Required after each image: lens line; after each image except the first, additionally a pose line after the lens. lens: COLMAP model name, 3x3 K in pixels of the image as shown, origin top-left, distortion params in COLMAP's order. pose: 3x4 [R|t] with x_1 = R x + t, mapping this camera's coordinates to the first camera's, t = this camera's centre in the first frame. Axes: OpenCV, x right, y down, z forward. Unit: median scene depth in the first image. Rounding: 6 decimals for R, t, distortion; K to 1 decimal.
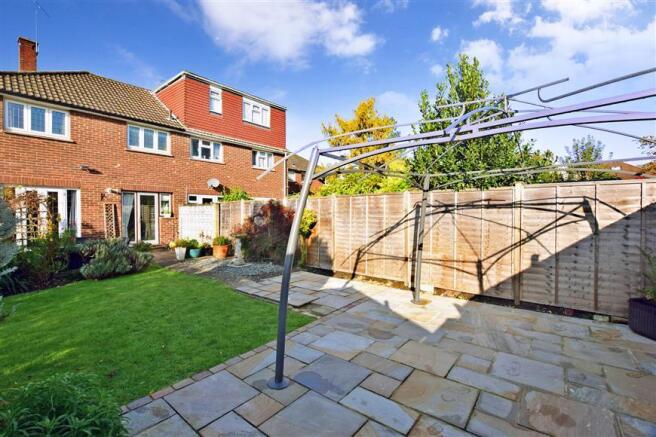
lens RADIAL K [[288.7, 0, 328.0], [0, 288.7, 218.5], [0, 0, 1]] dist [-0.041170, 0.000071]
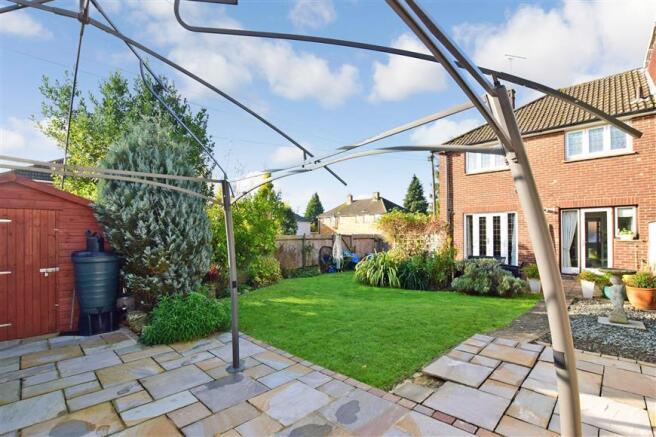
lens RADIAL K [[295.5, 0, 328.0], [0, 295.5, 235.6], [0, 0, 1]] dist [-0.023188, -0.000045]
pose [[-0.090733, 0.000656, -0.995875, 0.294549], [-0.012219, 0.999924, 0.001772, -0.007930], [0.995800, 0.012329, -0.090718, 0.405230]]
